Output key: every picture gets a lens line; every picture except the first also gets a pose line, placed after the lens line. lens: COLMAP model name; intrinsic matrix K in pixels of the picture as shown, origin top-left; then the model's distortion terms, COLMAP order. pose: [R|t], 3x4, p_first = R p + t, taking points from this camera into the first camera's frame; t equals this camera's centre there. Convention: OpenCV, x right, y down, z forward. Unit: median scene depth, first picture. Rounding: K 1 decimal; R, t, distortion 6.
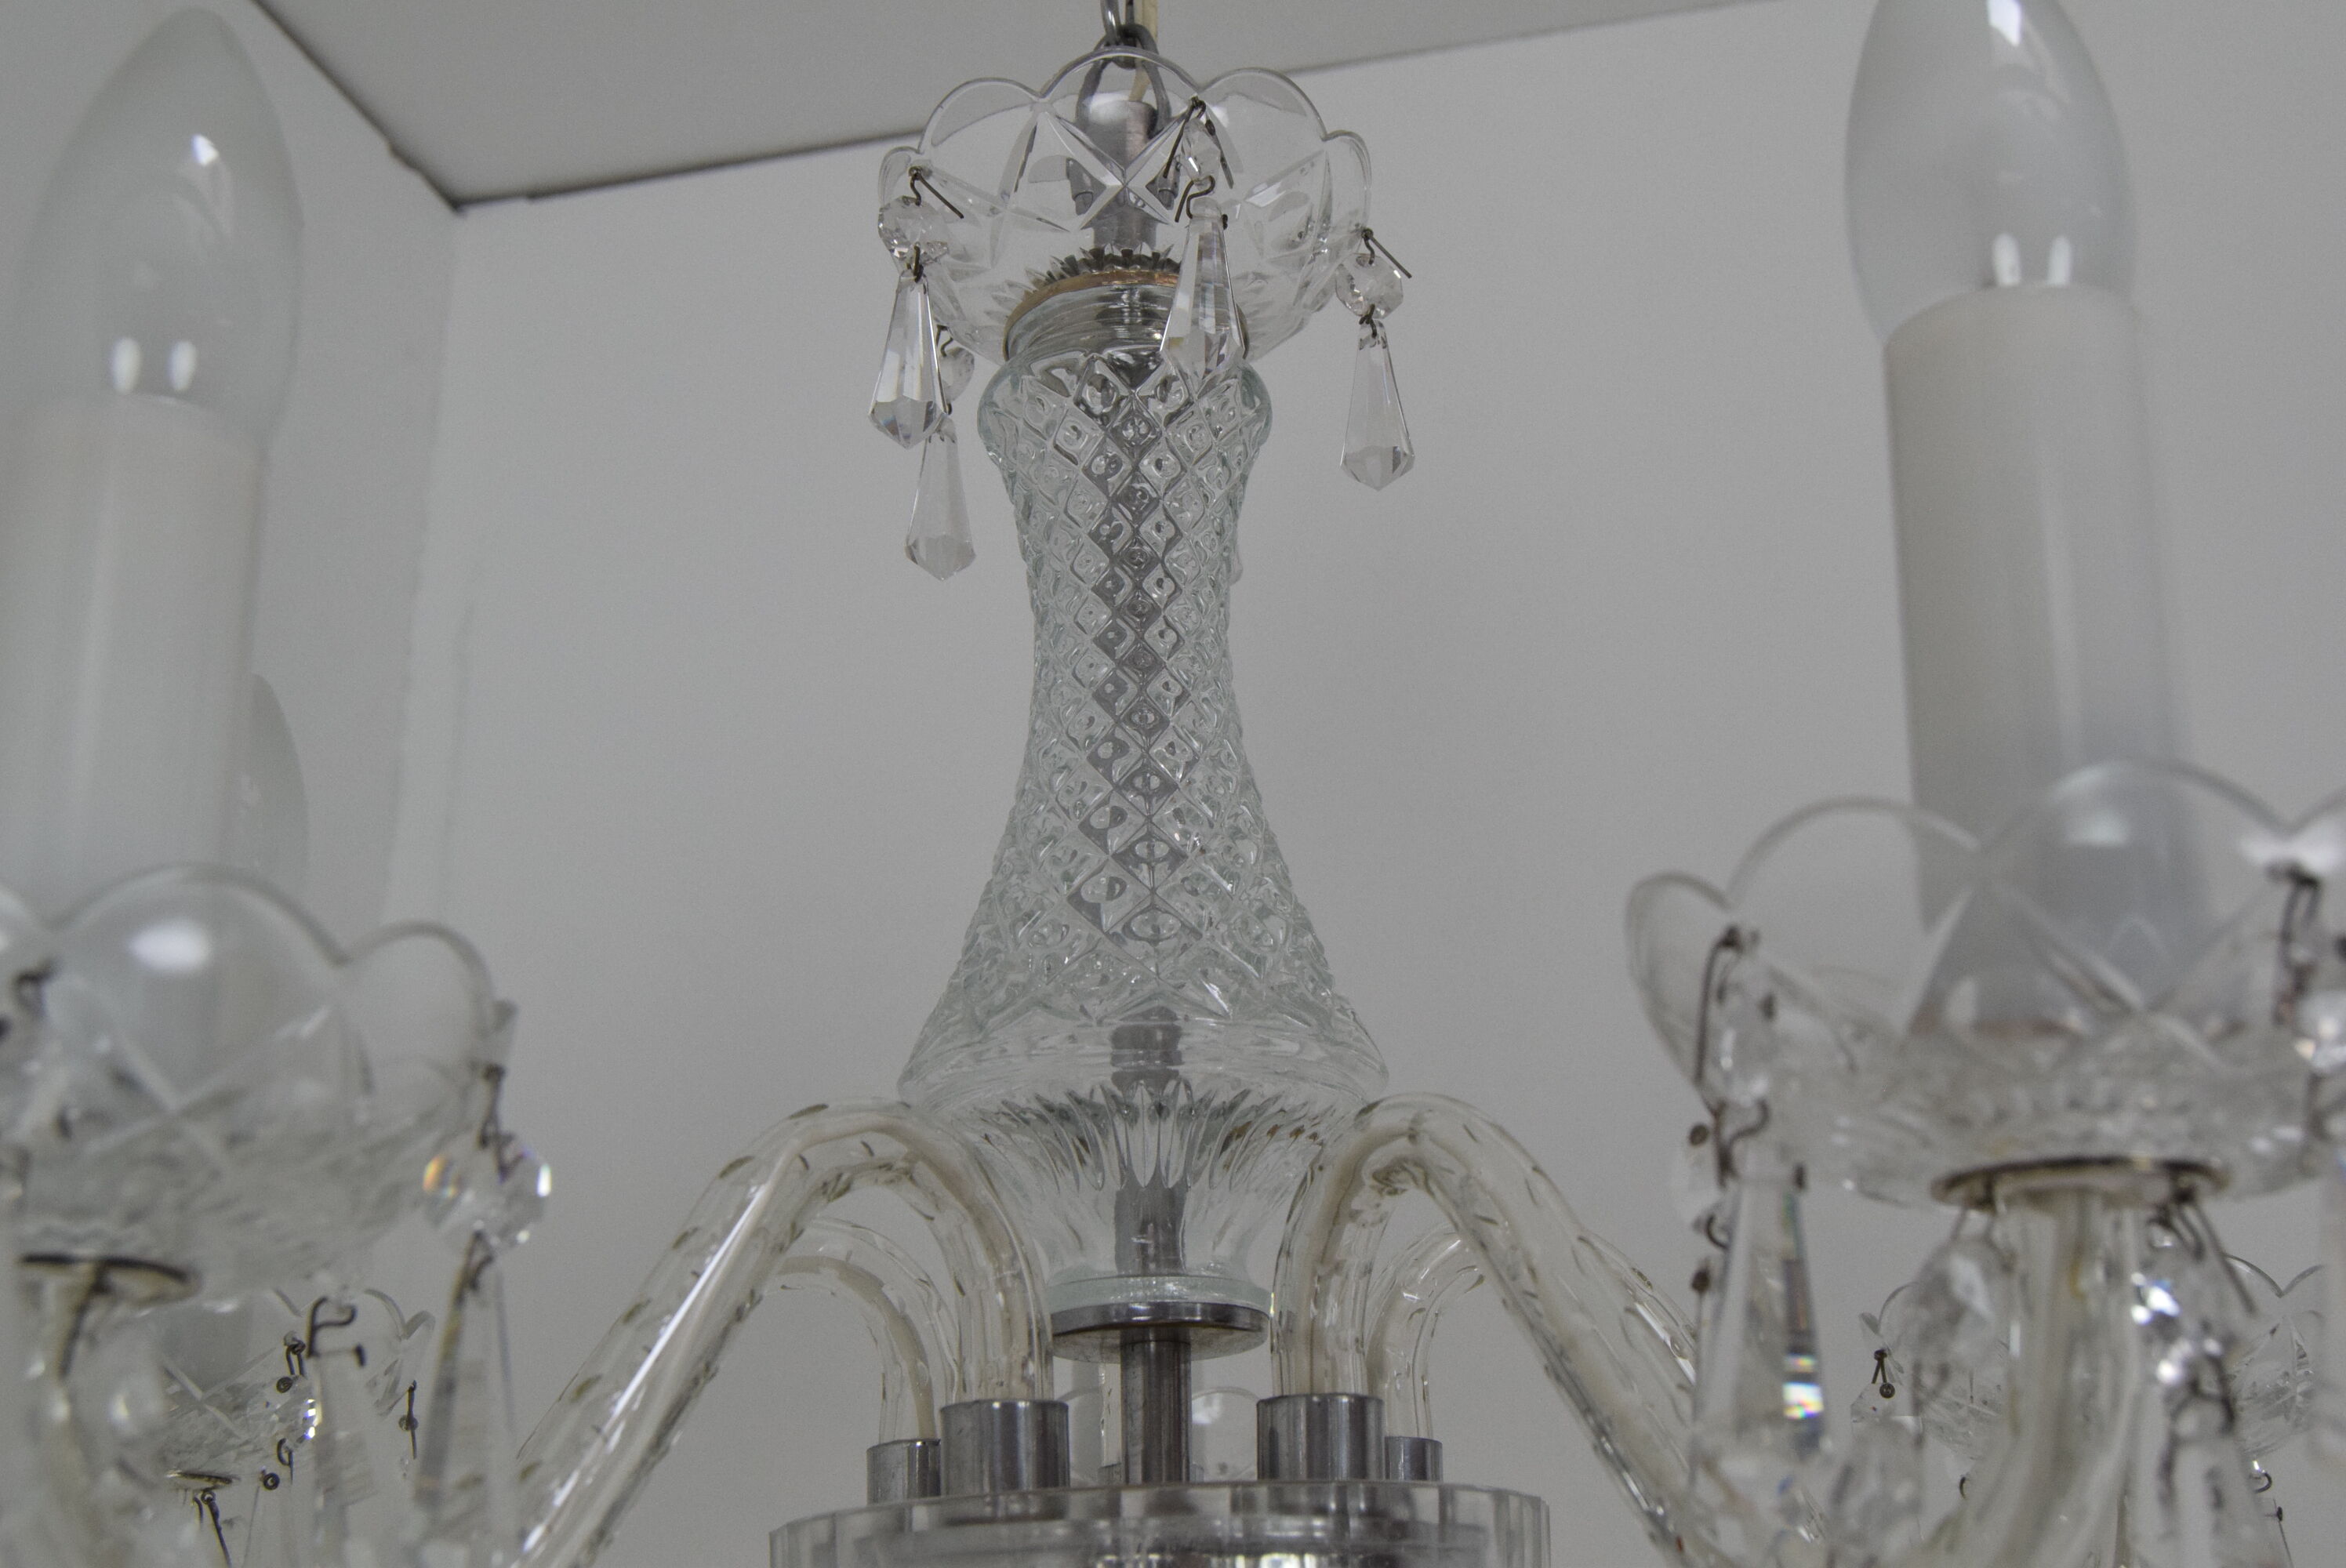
lens RADIAL K [[2694.5, 0, 1181.4], [0, 2694.5, 791.5], [0, 0, 1]] dist [-0.055538, 0.000000]
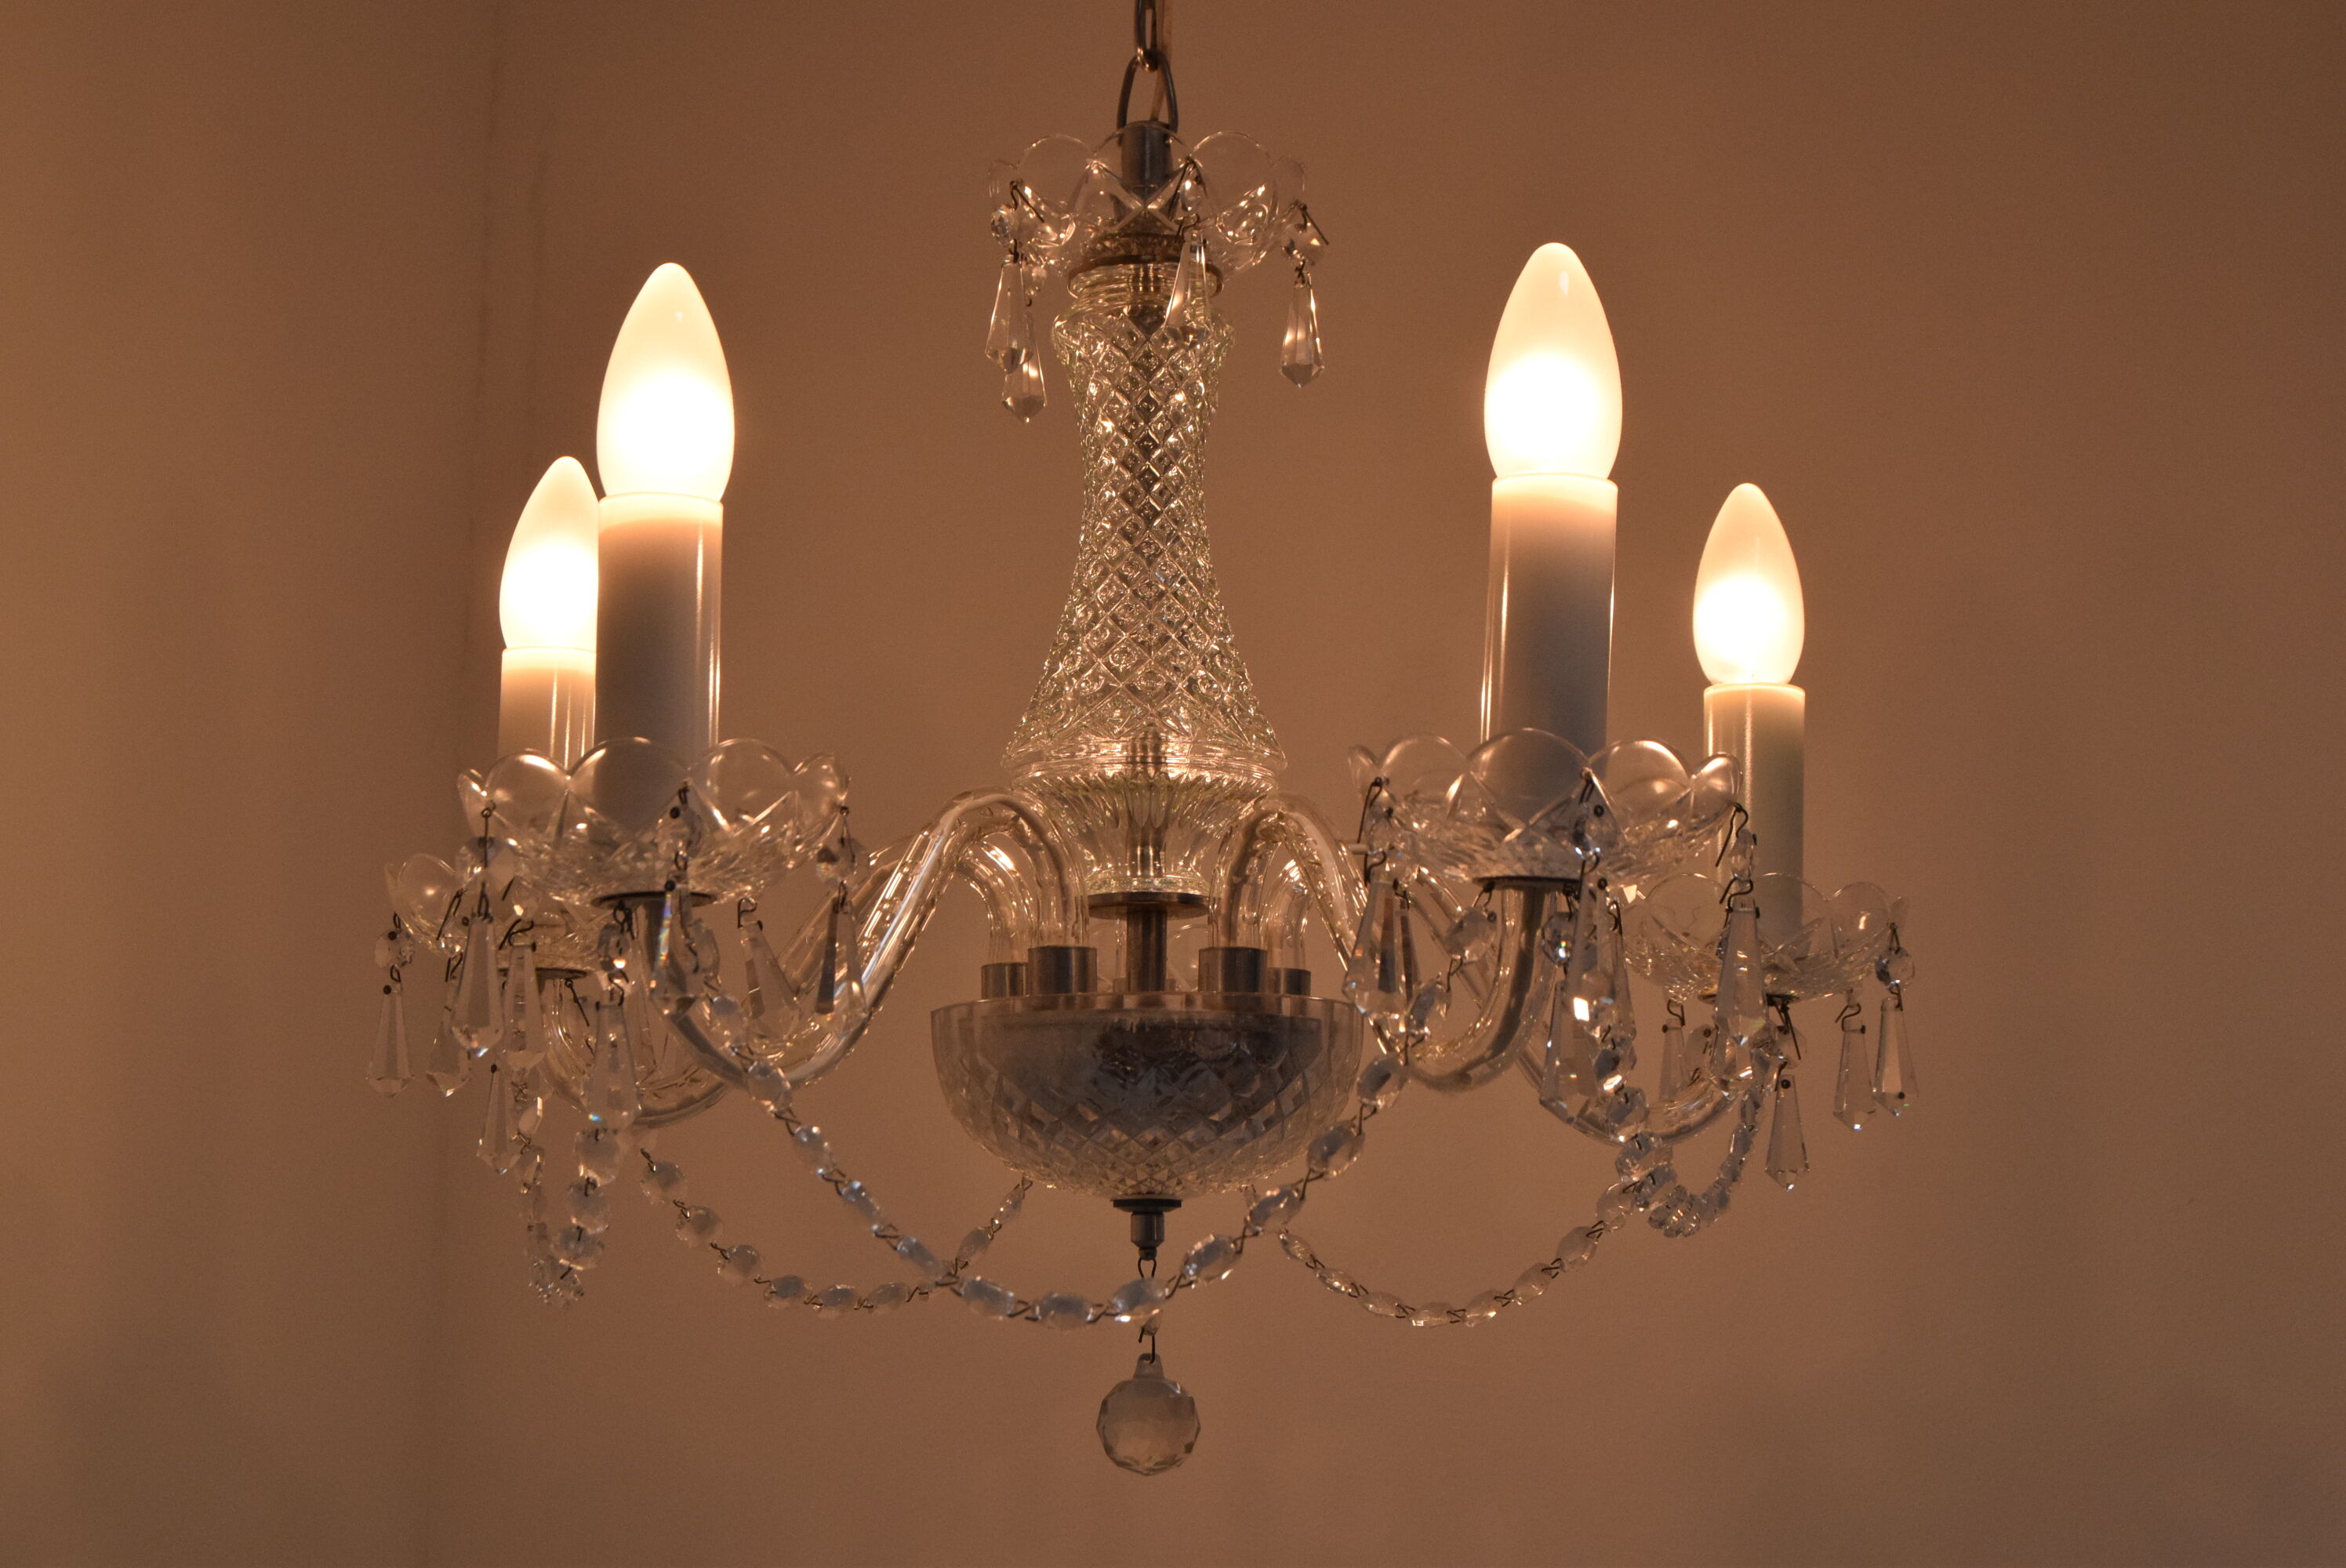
lens RADIAL K [[3786.9, 0, 1193.2], [0, 3786.9, 769.1], [0, 0, 1]] dist [-0.038682, 0.000000]
pose [[0.999543, 0.025861, -0.015645, 0.056948], [-0.022197, 0.979378, 0.200811, -0.386372], [0.020516, -0.200372, 0.979505, -1.413011]]
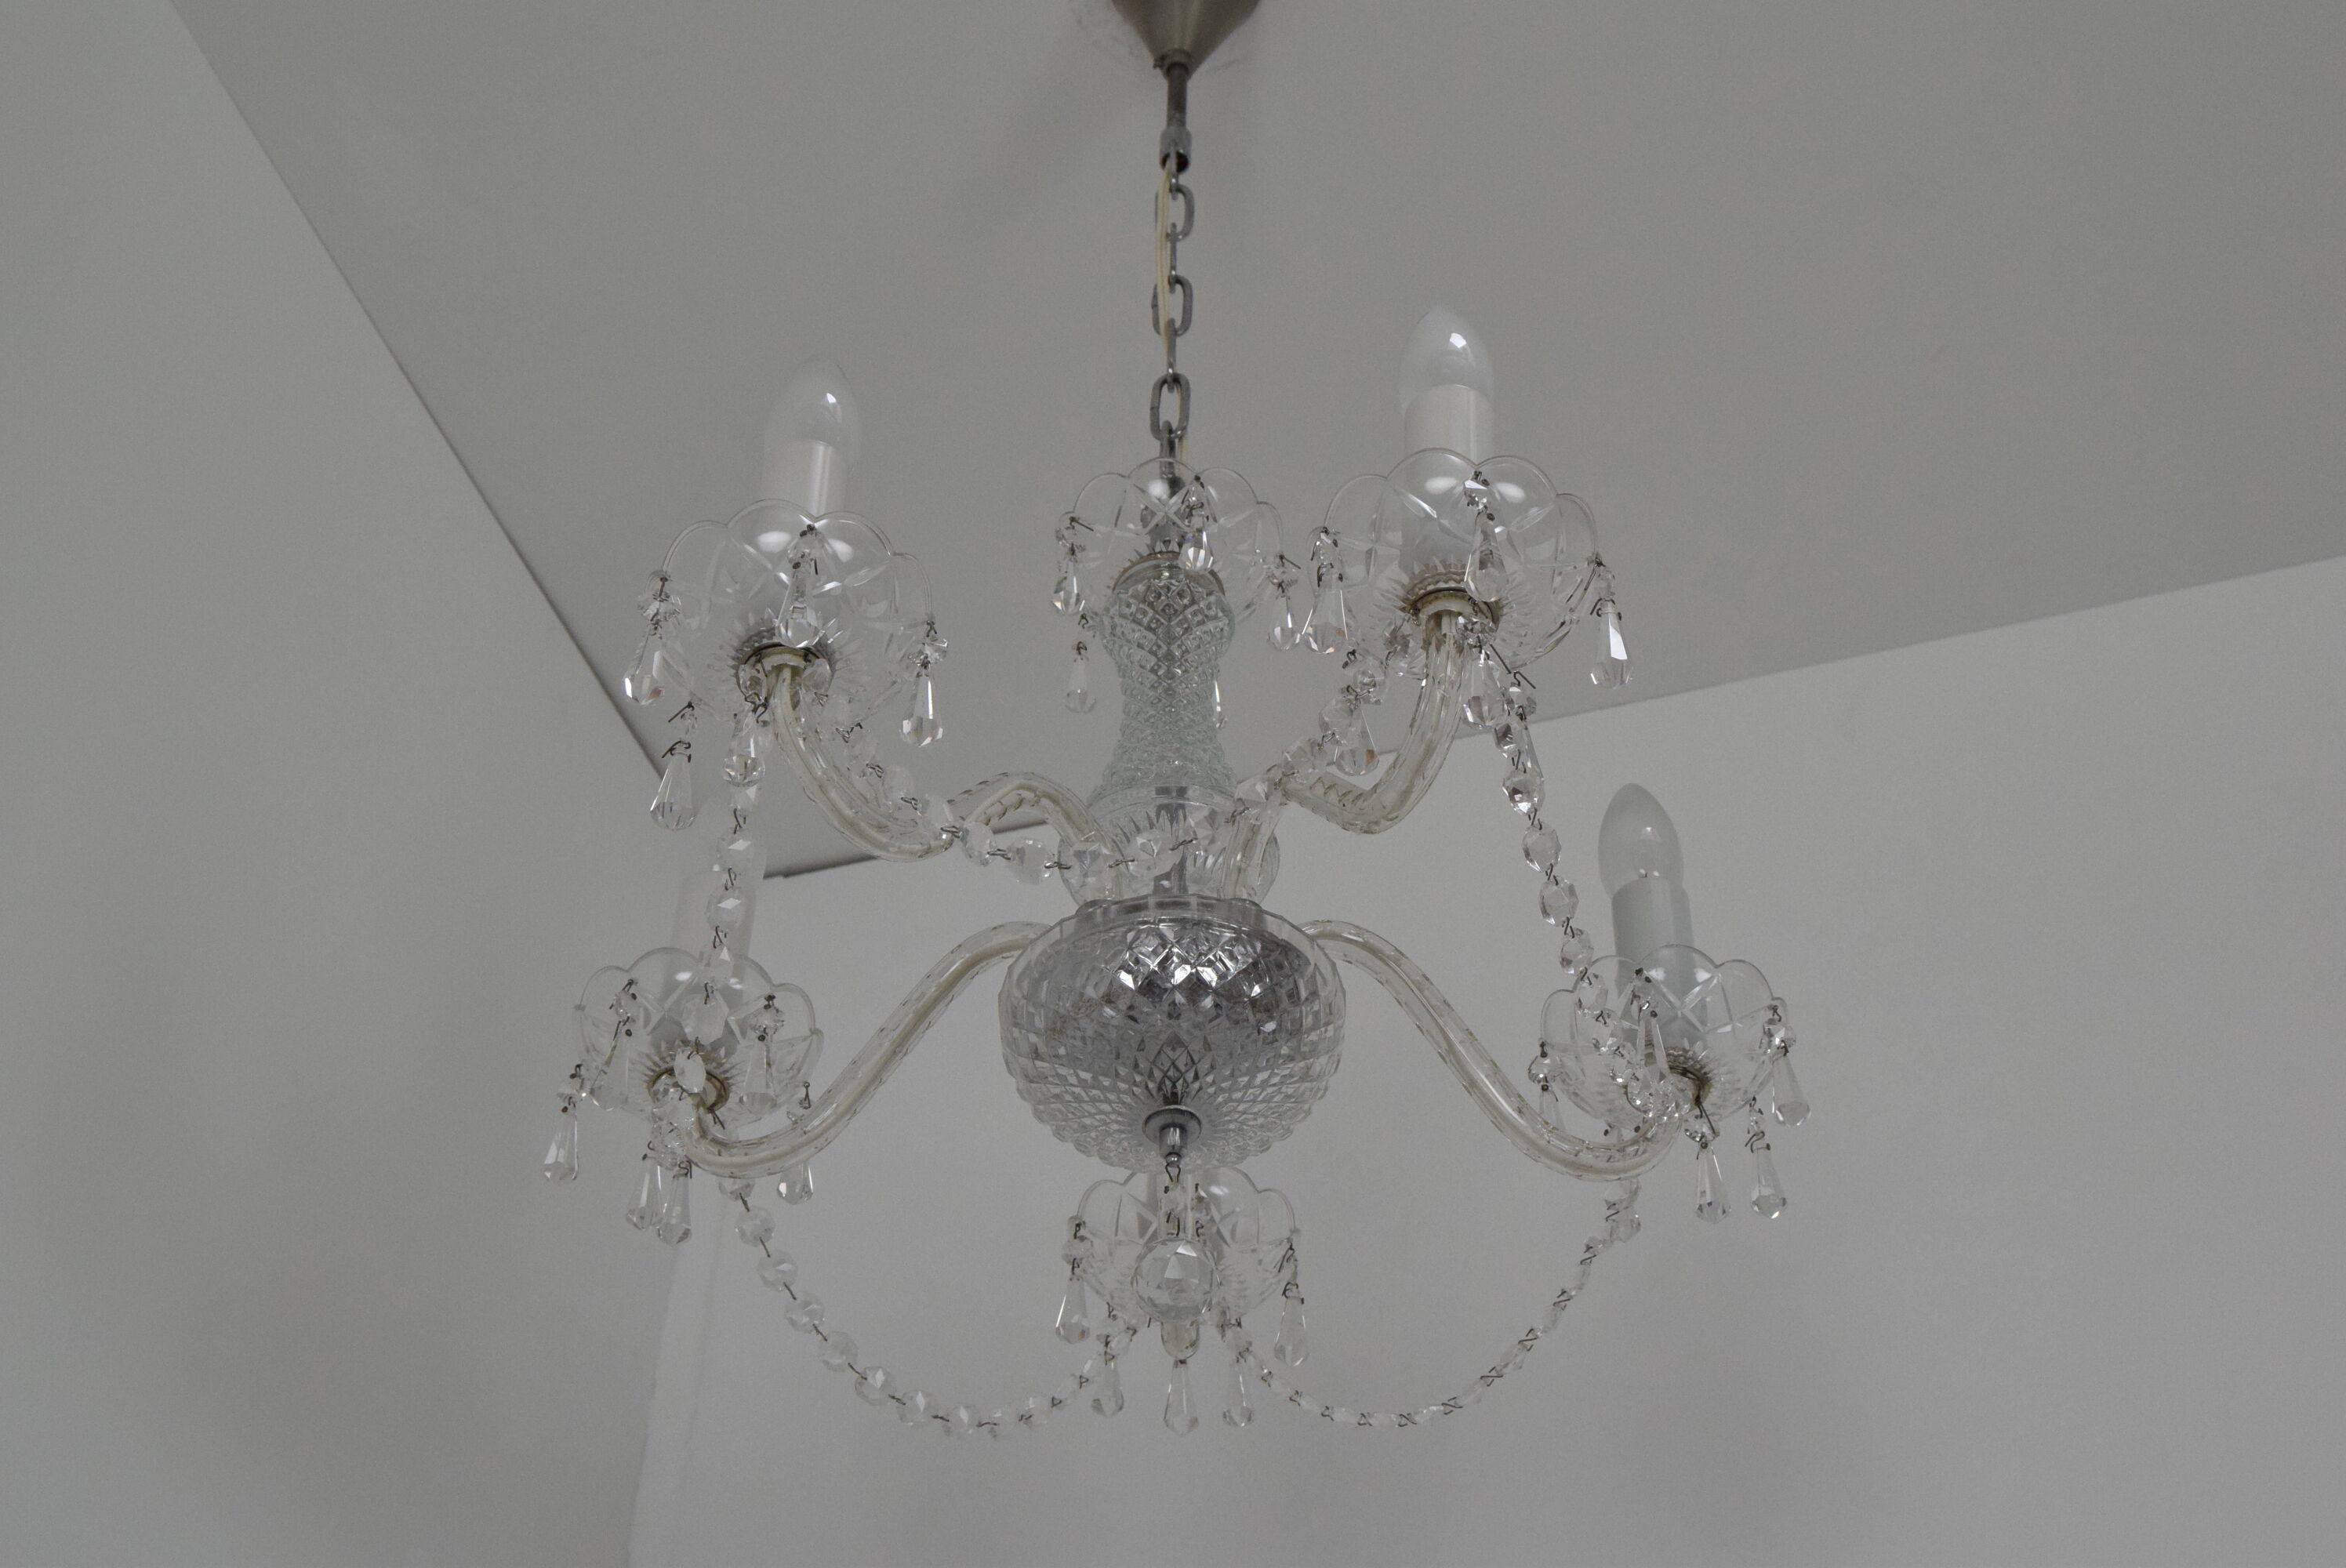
lens RADIAL K [[3092.9, 0, 1165.0], [0, 3092.9, 769.1], [0, 0, 1]] dist [-0.051600, 0.000000]
pose [[0.998214, -0.018218, -0.056889, 0.133741], [-0.006263, 0.915187, -0.402981, 1.109947], [0.059406, 0.402618, 0.913438, -1.401098]]
